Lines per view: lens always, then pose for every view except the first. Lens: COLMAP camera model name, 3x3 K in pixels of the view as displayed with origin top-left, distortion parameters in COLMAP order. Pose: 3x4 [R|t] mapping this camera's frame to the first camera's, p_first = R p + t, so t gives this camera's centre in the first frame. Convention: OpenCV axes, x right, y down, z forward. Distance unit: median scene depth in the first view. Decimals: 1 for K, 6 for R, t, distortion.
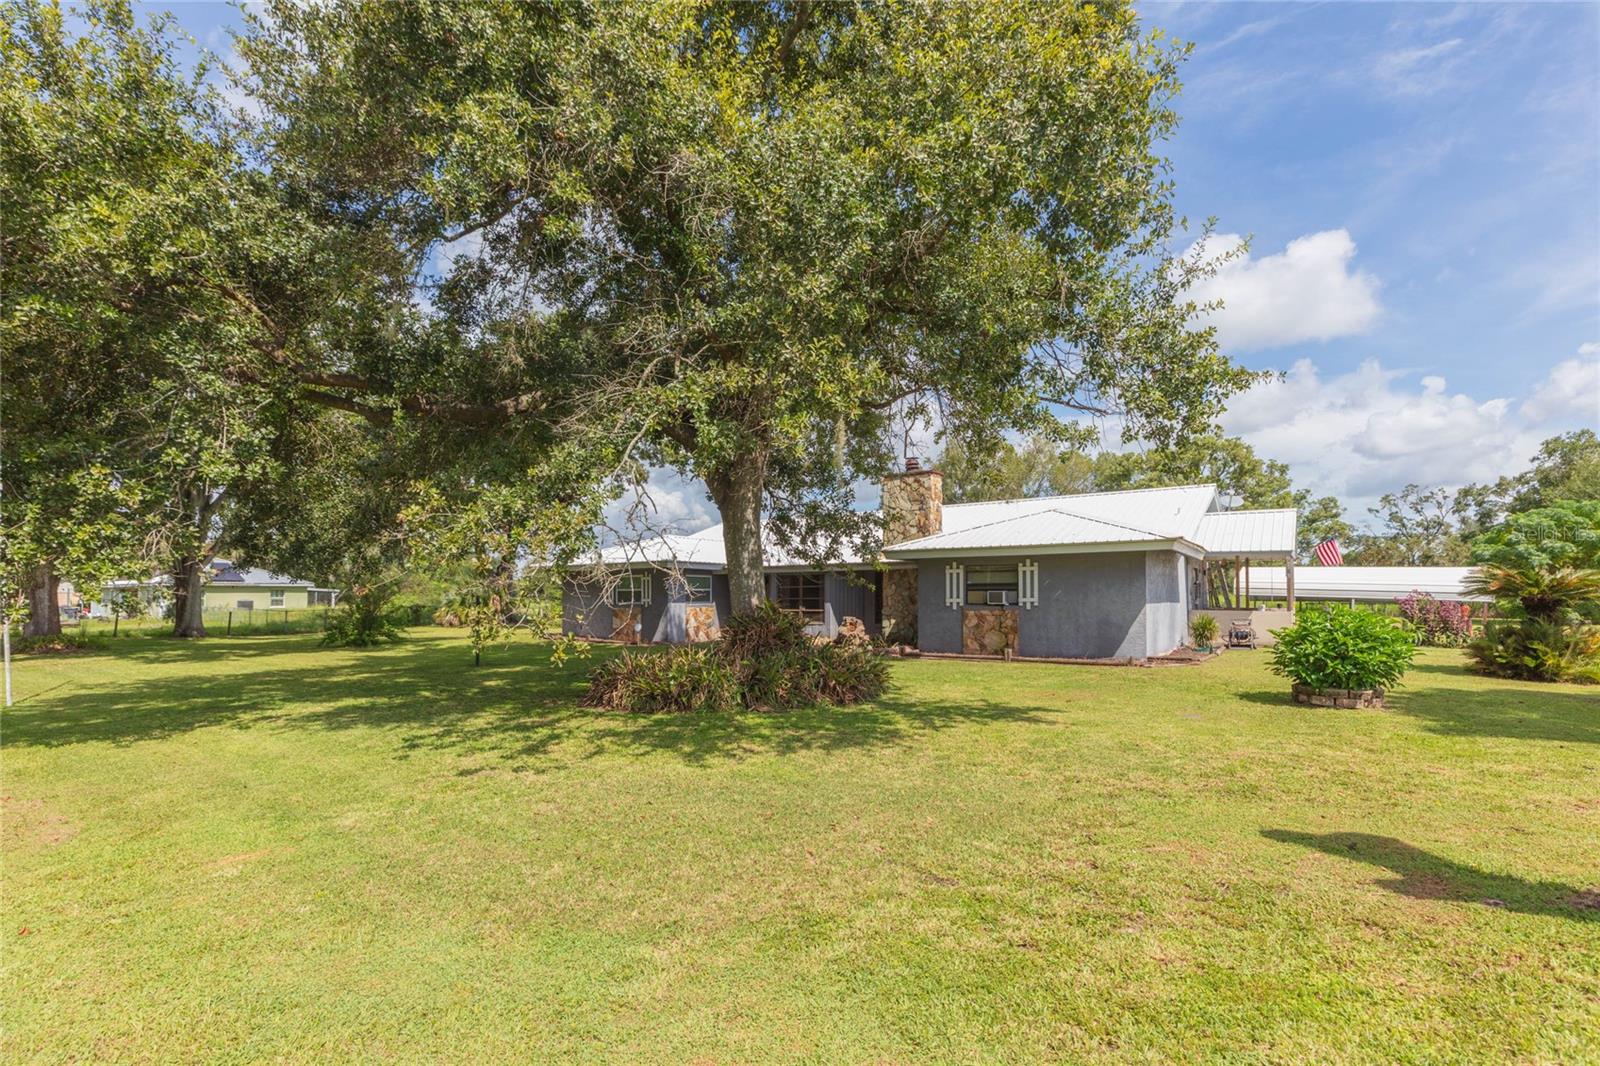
lens RADIAL K [[731.7, 0, 800.0], [0, 731.7, 533.0], [0, 0, 1]] dist [0.000093, -0.000046]
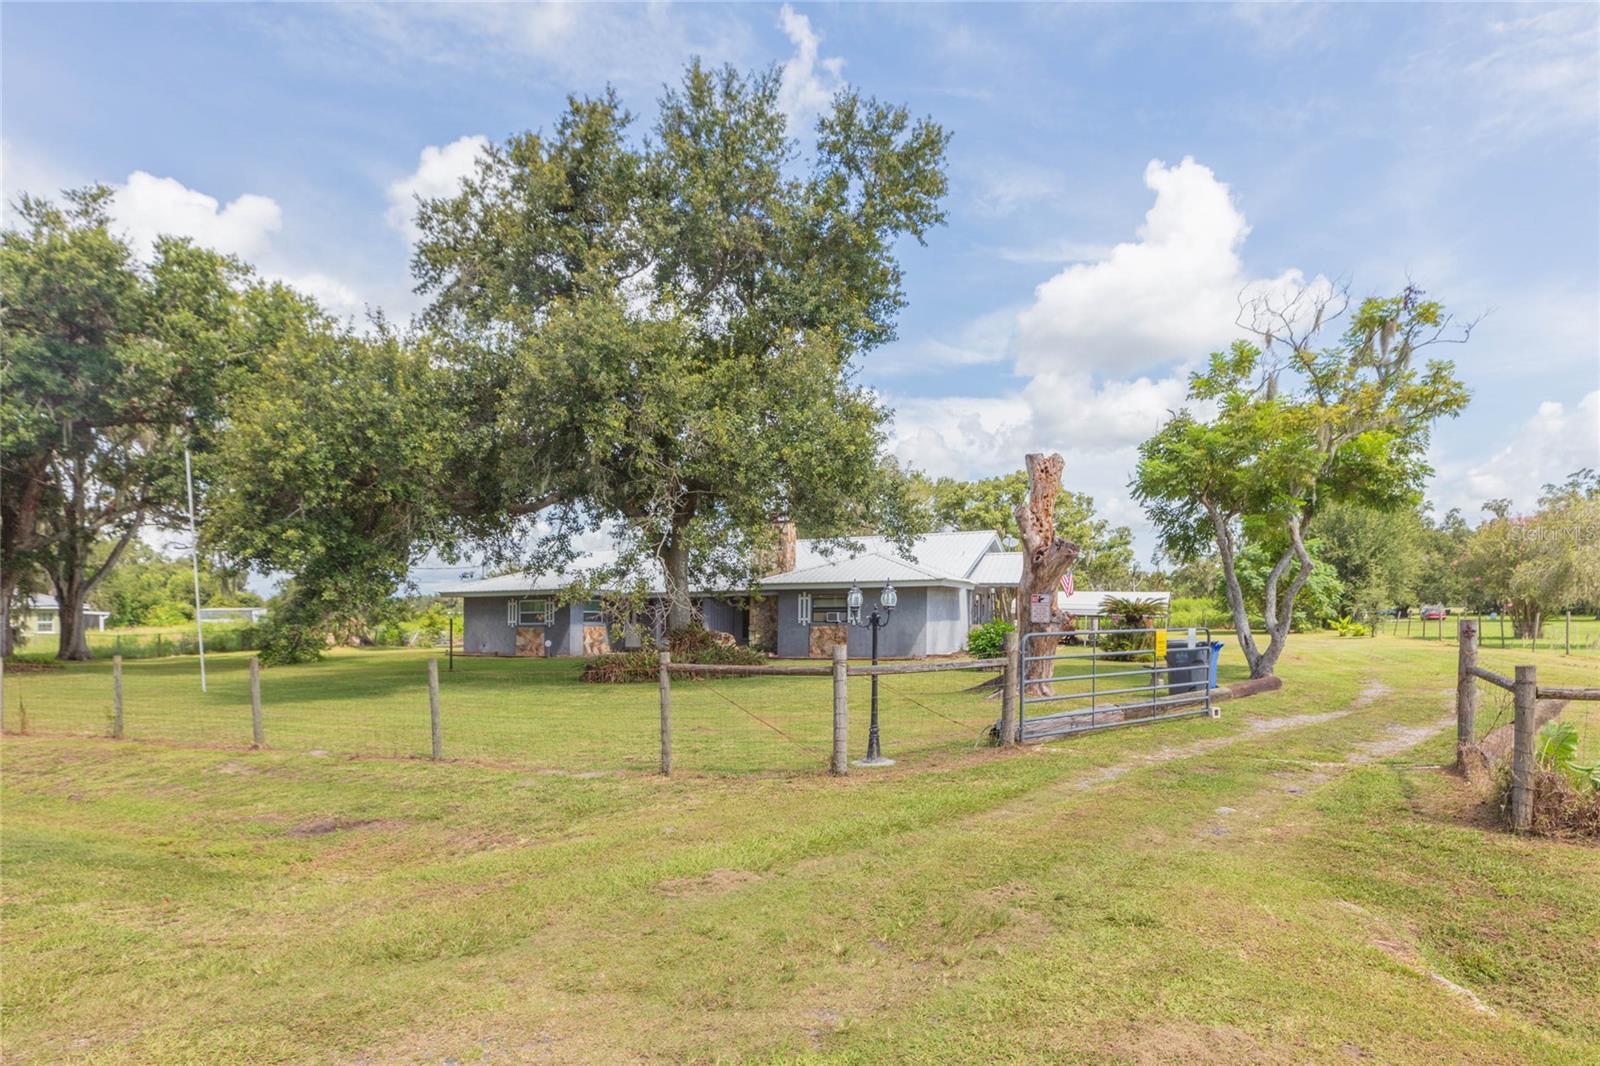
lens RADIAL K [[947.6, 0, 800.0], [0, 947.6, 533.0], [0, 0, 1]] dist [0.003427, 0.001075]
pose [[0.979245, 0.010077, 0.202431, -0.147433], [-0.010247, 0.999947, -0.000208, -0.064528], [-0.202423, -0.001870, 0.979296, -0.690289]]
